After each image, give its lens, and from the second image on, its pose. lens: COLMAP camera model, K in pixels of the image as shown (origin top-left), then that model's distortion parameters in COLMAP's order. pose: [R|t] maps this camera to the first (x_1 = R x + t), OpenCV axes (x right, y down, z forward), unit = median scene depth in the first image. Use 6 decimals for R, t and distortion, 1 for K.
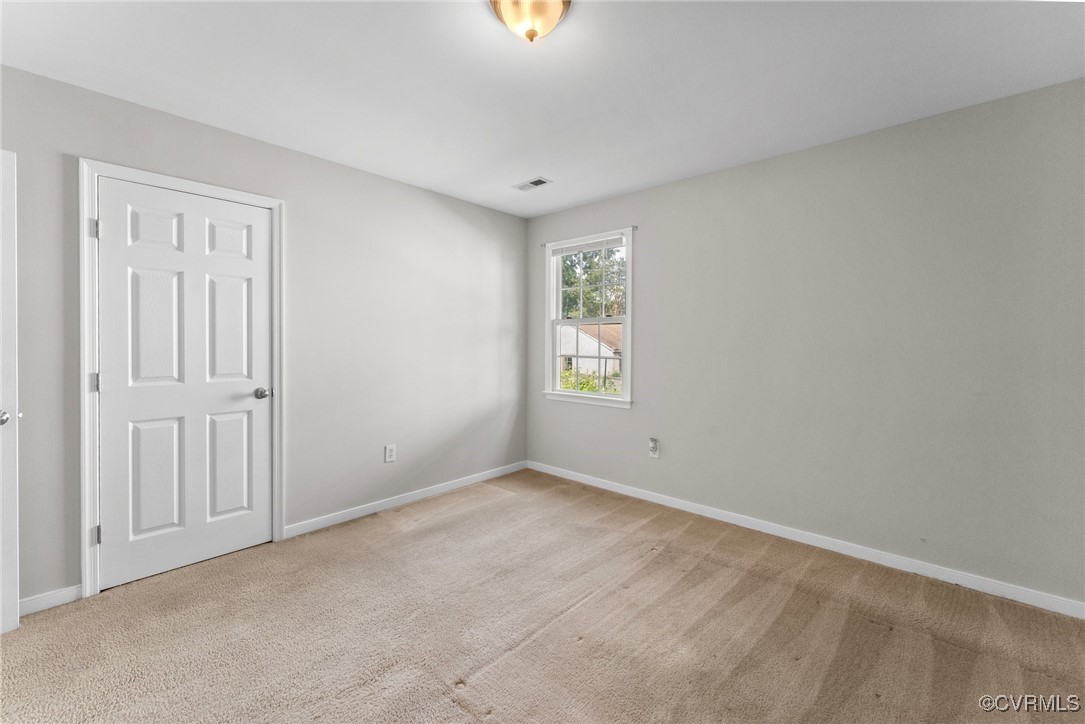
lens RADIAL K [[446.0, 0, 542.0], [0, 446.0, 348.6], [0, 0, 1]] dist [0.000449, 0.000096]
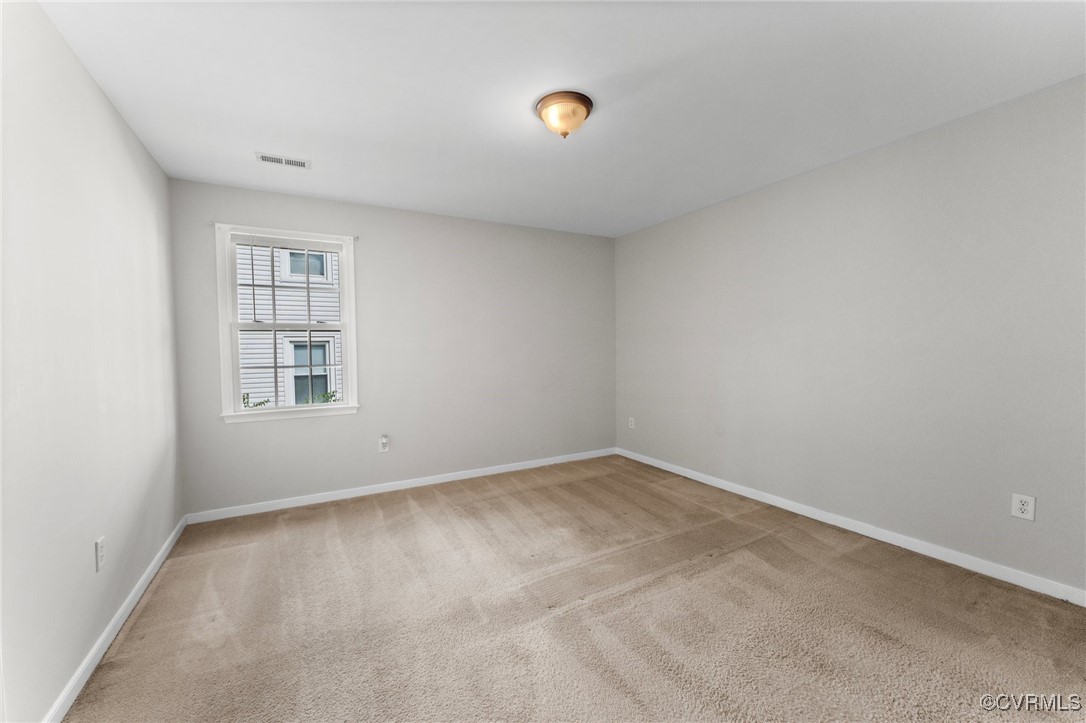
lens RADIAL K [[431.6, 0, 541.2], [0, 431.6, 364.0], [0, 0, 1]] dist [0.000162, 0.000480]
pose [[0.315207, -0.046254, 0.947895, -0.686044], [0.026077, 0.998857, 0.040069, -0.009334], [-0.948664, 0.012088, 0.316053, 0.309489]]
